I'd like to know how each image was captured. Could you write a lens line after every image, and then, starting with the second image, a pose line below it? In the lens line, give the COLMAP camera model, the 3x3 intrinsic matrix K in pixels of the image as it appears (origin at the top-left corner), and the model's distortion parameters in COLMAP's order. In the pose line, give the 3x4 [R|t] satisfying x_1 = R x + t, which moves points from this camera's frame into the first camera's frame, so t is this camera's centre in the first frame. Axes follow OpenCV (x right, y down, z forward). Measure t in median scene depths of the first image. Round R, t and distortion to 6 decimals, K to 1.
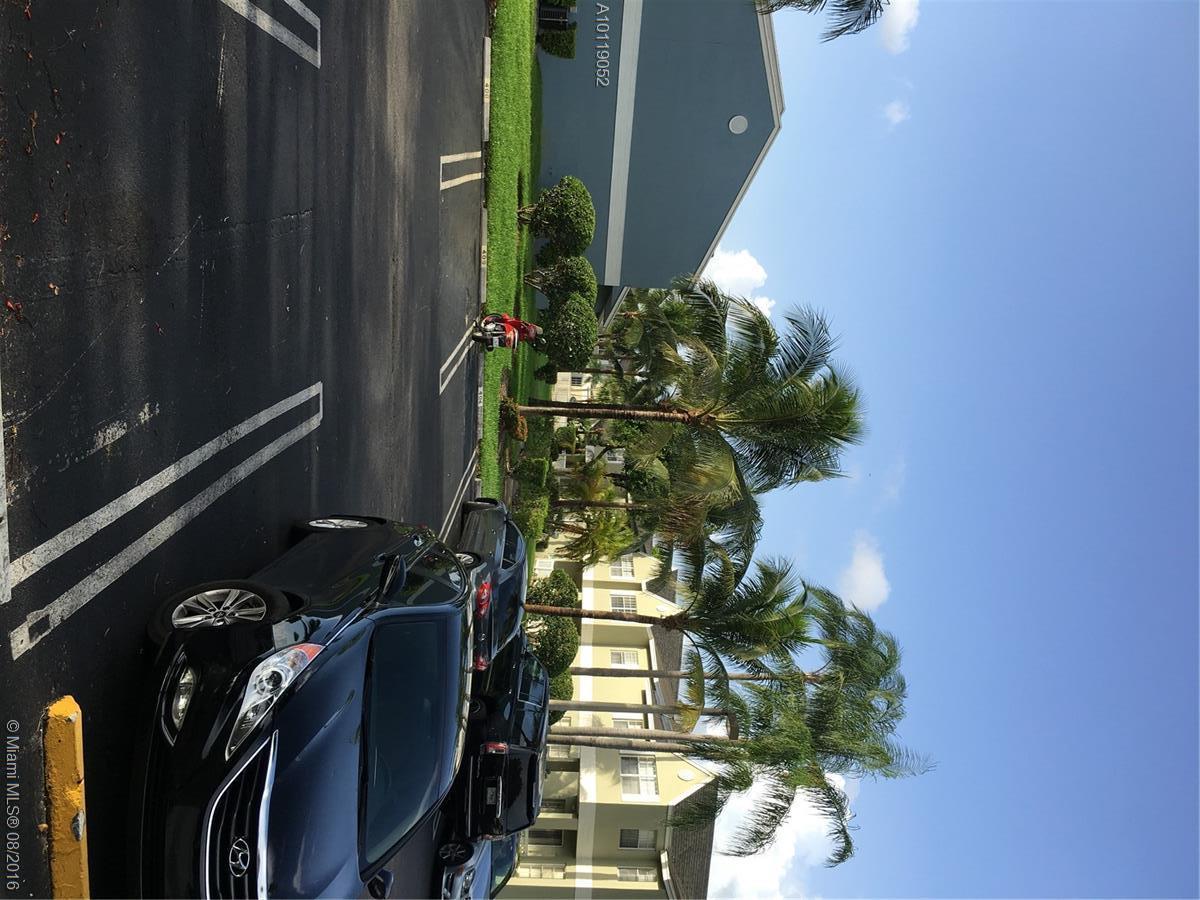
lens RADIAL K [[1016.8, 0, 601.5], [0, 1016.8, 450.7], [0, 0, 1]] dist [0.014893, -0.030615]
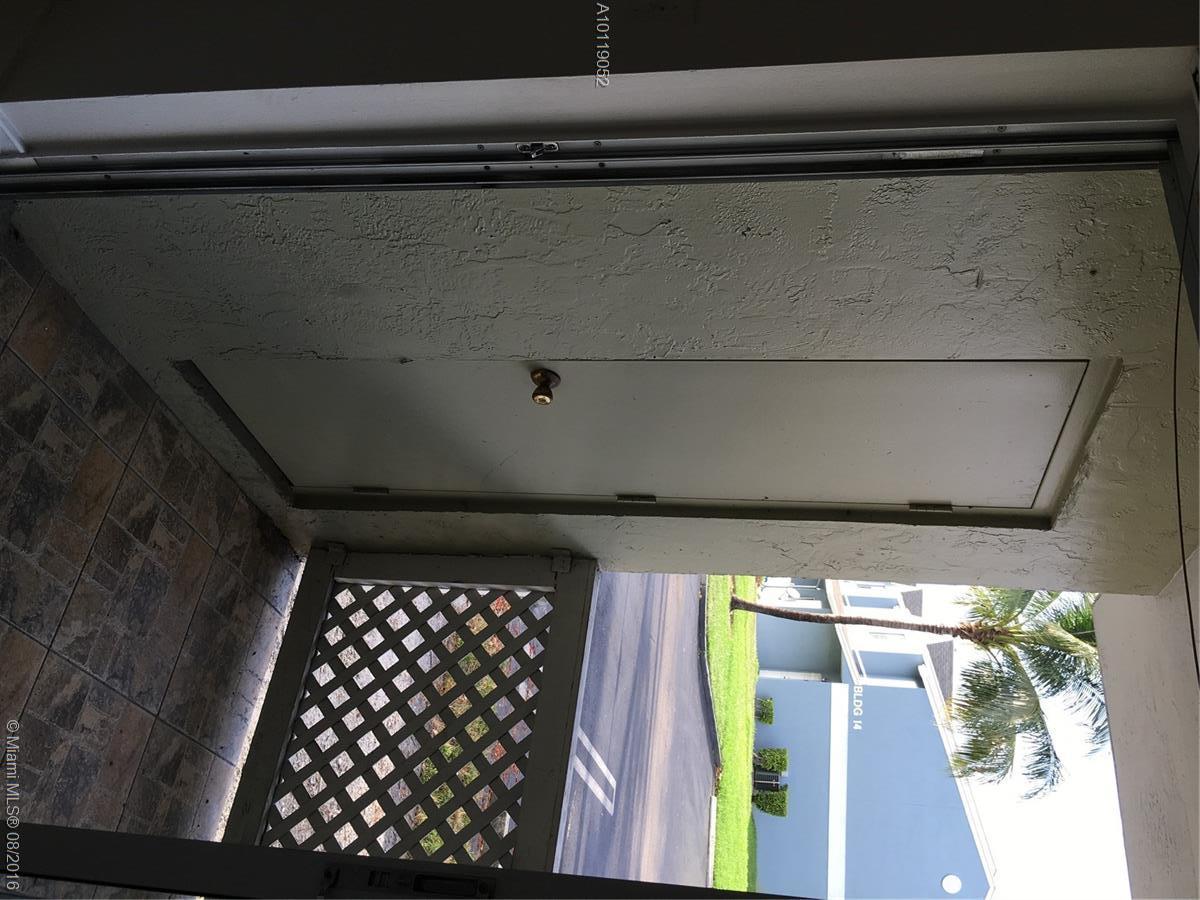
lens RADIAL K [[1016.8, 0, 601.6], [0, 1016.8, 451.2], [0, 0, 1]] dist [0.014893, -0.030615]
pose [[0.981892, -0.046987, -0.183521, -0.002920], [-0.084492, 0.758438, -0.646245, 0.056681], [0.169554, 0.650049, 0.740735, -0.137529]]
